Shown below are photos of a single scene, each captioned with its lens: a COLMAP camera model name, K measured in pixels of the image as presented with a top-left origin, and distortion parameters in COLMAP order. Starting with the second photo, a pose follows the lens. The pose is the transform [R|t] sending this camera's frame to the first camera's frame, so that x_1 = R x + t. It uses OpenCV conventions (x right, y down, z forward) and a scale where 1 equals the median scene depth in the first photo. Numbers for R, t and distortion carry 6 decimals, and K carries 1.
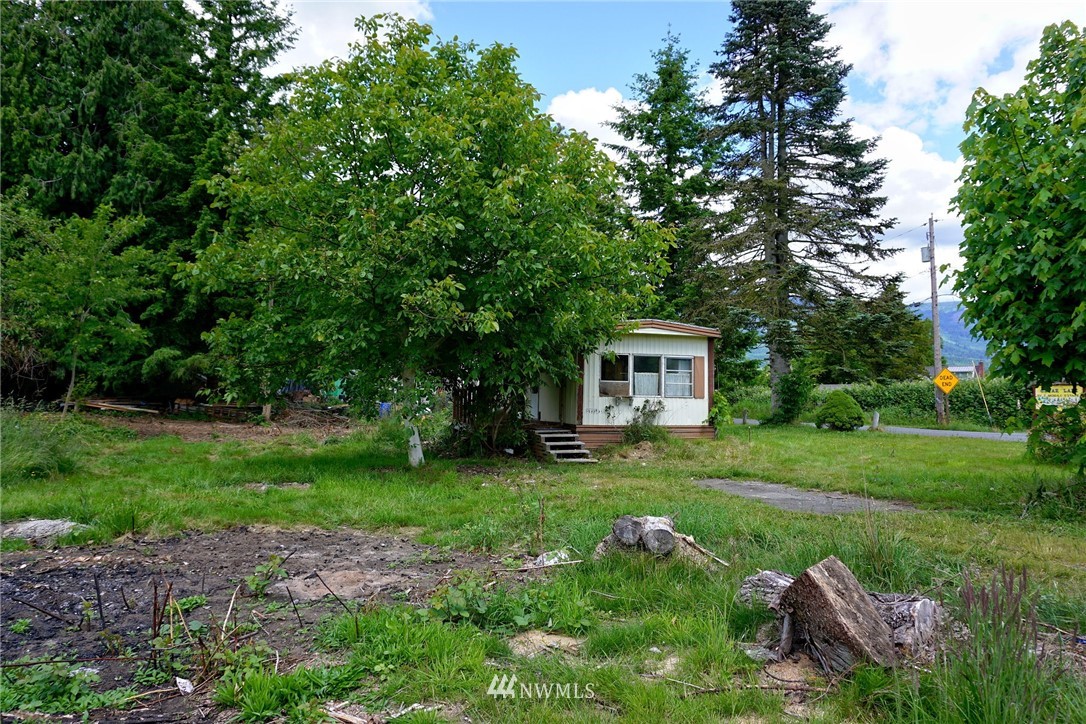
lens RADIAL K [[736.8, 0, 548.9], [0, 736.8, 357.0], [0, 0, 1]] dist [-0.028783, 0.006270]
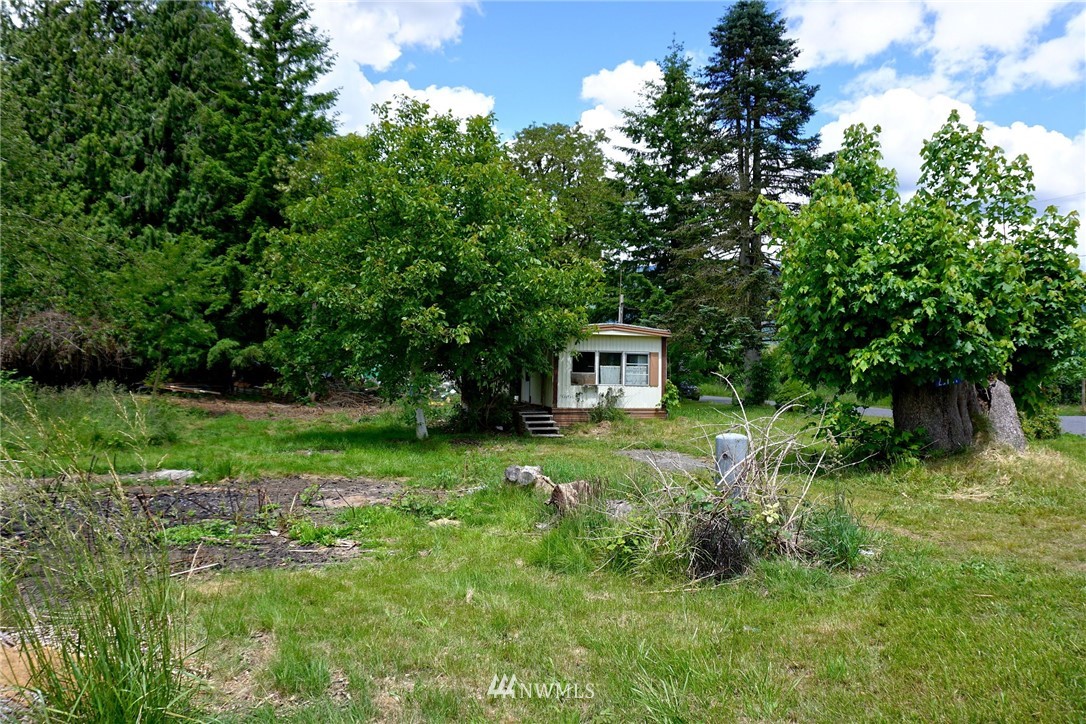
lens RADIAL K [[747.6, 0, 546.8], [0, 747.6, 361.1], [0, 0, 1]] dist [-0.028974, -0.001552]
pose [[0.998039, -0.000816, -0.062589, 0.098475], [0.003111, 0.999326, 0.036588, -0.031196], [0.062517, -0.036711, 0.997369, -0.248674]]
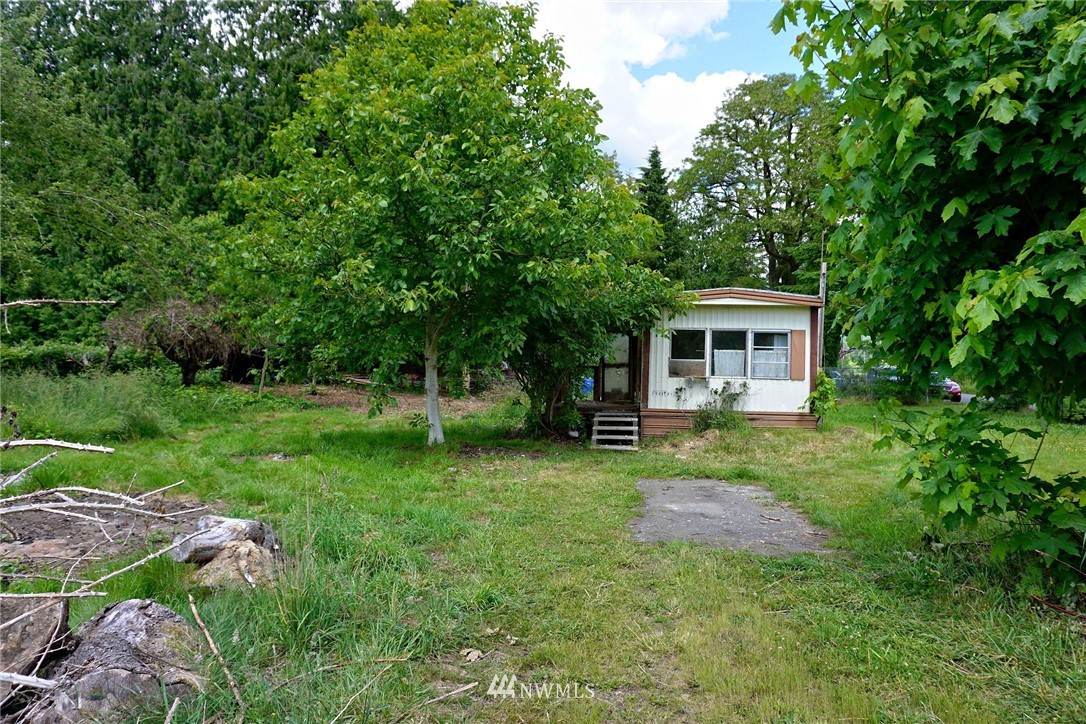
lens RADIAL K [[735.8, 0, 543.0], [0, 735.8, 362.0], [0, 0, 1]] dist [-0.026138, 0.005056]
pose [[0.903978, -0.000271, -0.427579, 0.285671], [0.018905, 0.999047, 0.039336, -0.002329], [0.427161, -0.043642, 0.903122, 0.121071]]
